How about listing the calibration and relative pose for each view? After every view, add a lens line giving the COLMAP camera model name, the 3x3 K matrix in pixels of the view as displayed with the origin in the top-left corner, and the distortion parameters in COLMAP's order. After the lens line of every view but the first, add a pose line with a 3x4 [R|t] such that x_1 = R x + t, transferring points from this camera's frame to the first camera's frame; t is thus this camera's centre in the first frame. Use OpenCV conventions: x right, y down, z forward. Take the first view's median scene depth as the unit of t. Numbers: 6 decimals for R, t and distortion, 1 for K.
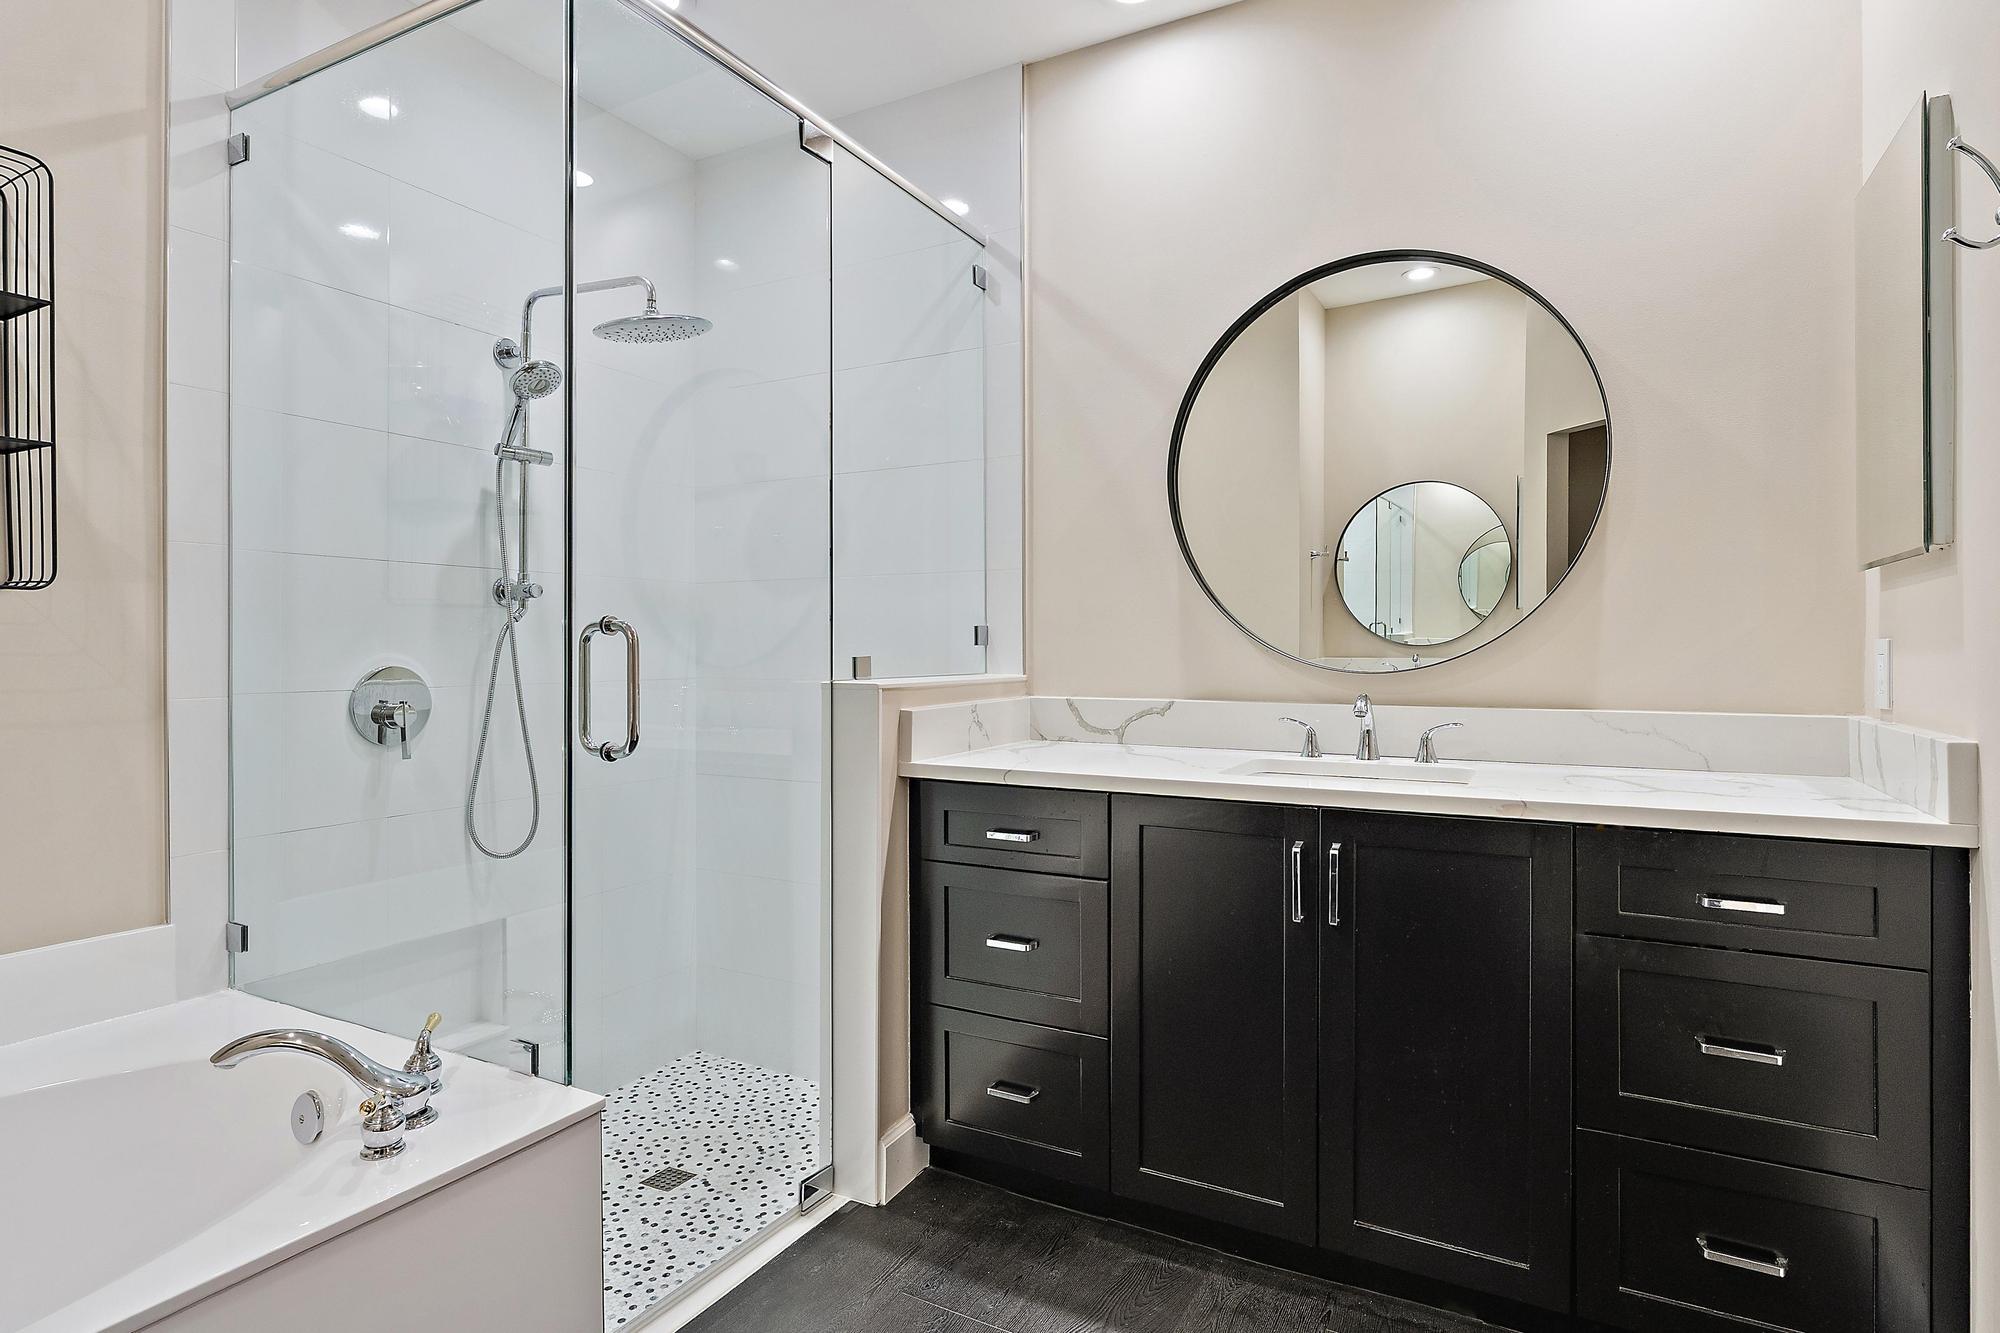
lens RADIAL K [[1038.6, 0, 1002.0], [0, 1038.6, 650.5], [0, 0, 1]] dist [-0.001852, -0.001775]
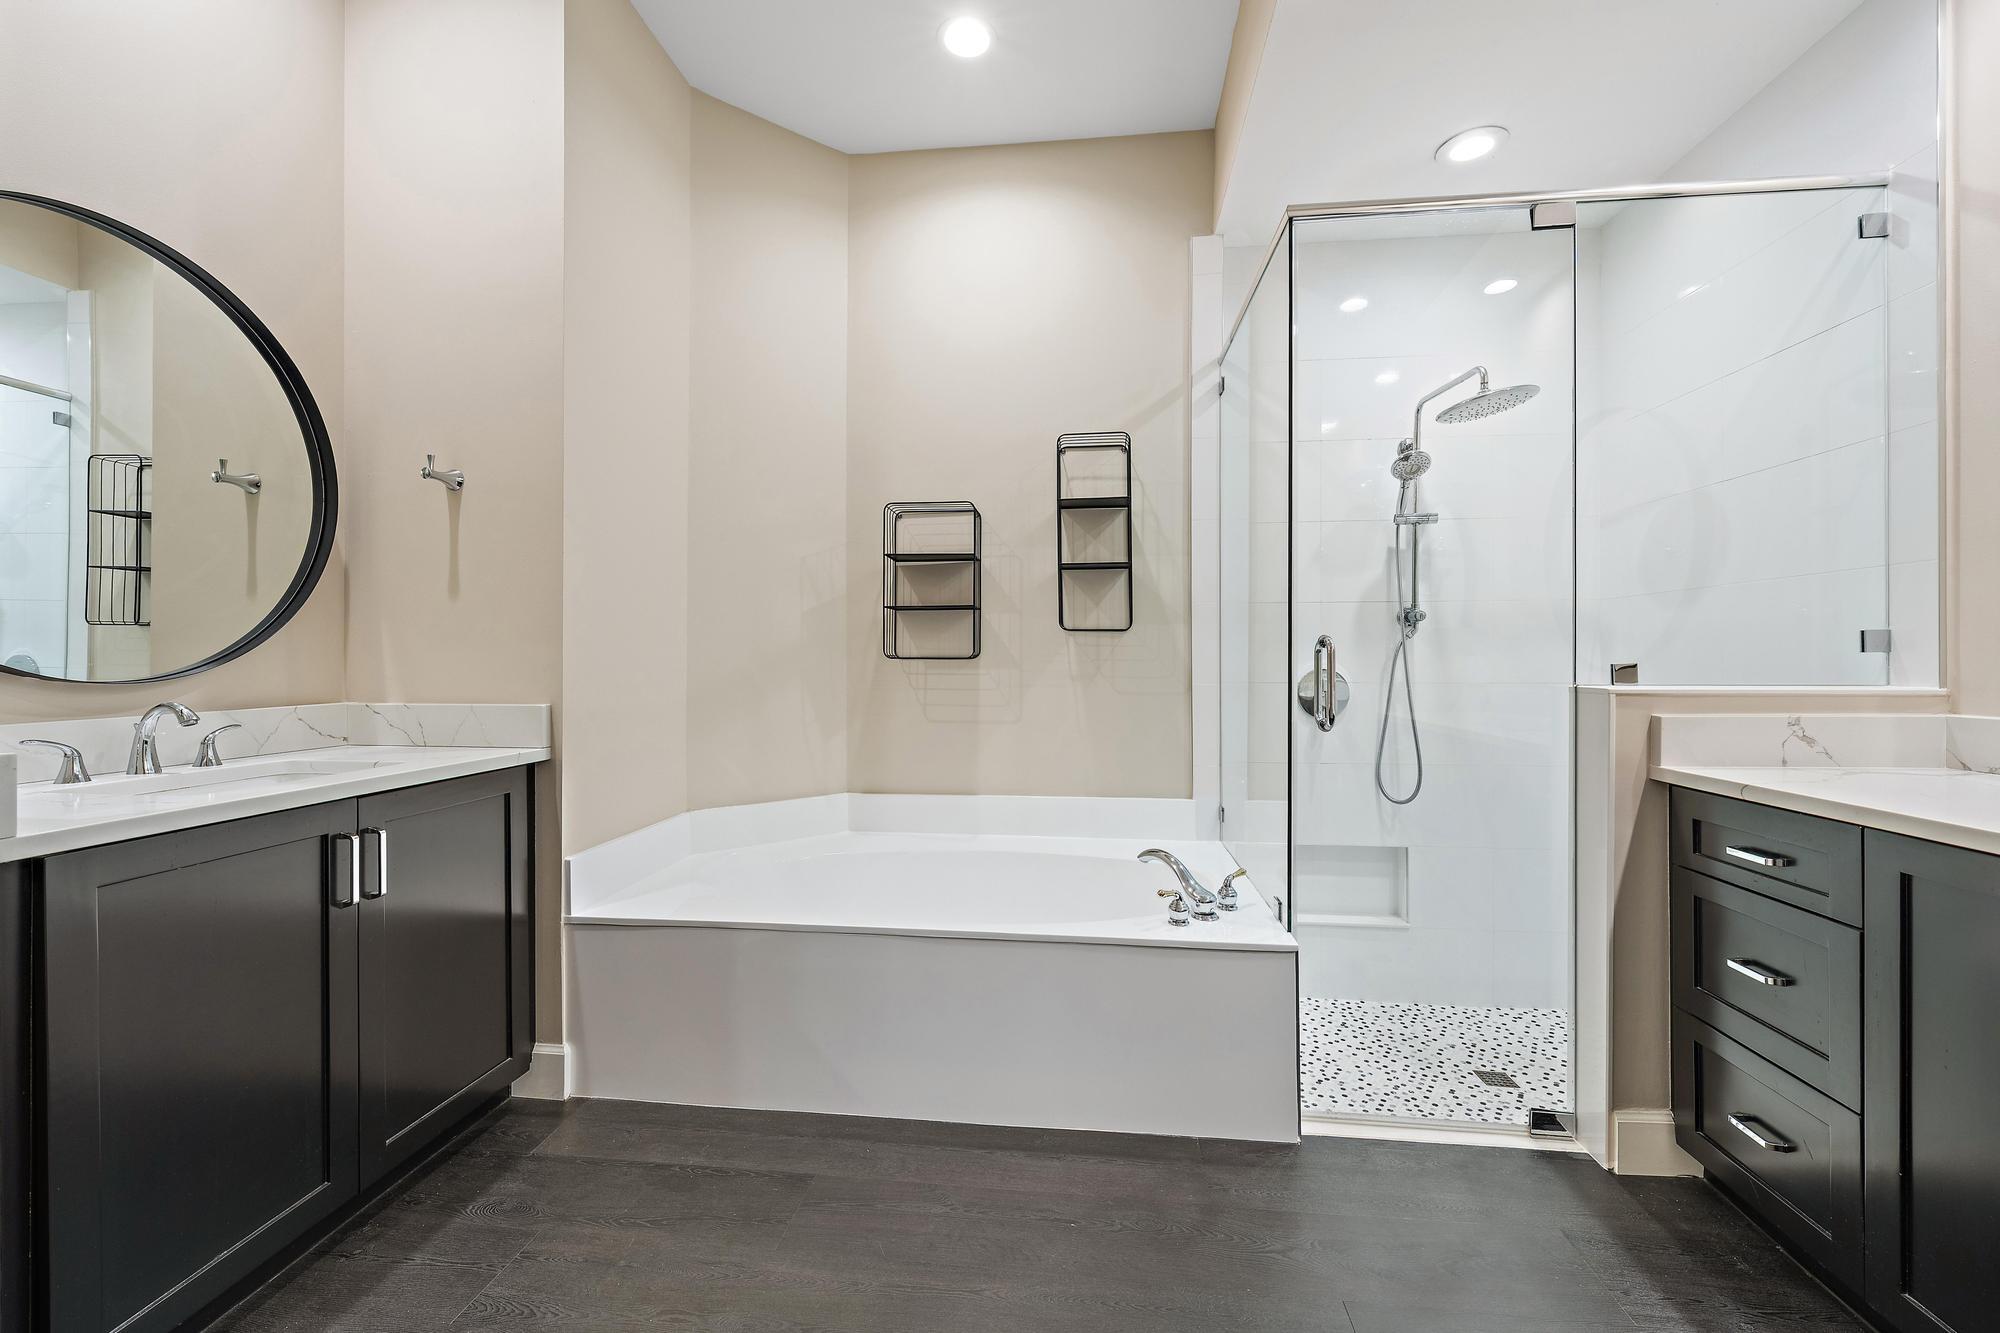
lens RADIAL K [[780.9, 0, 997.8], [0, 780.9, 665.5], [0, 0, 1]] dist [-0.003762, -0.000716]
pose [[0.377766, 0.007716, -0.925869, 0.343222], [-0.001257, 0.999969, 0.007821, 0.002175], [0.925900, -0.001790, 0.377764, 0.092816]]
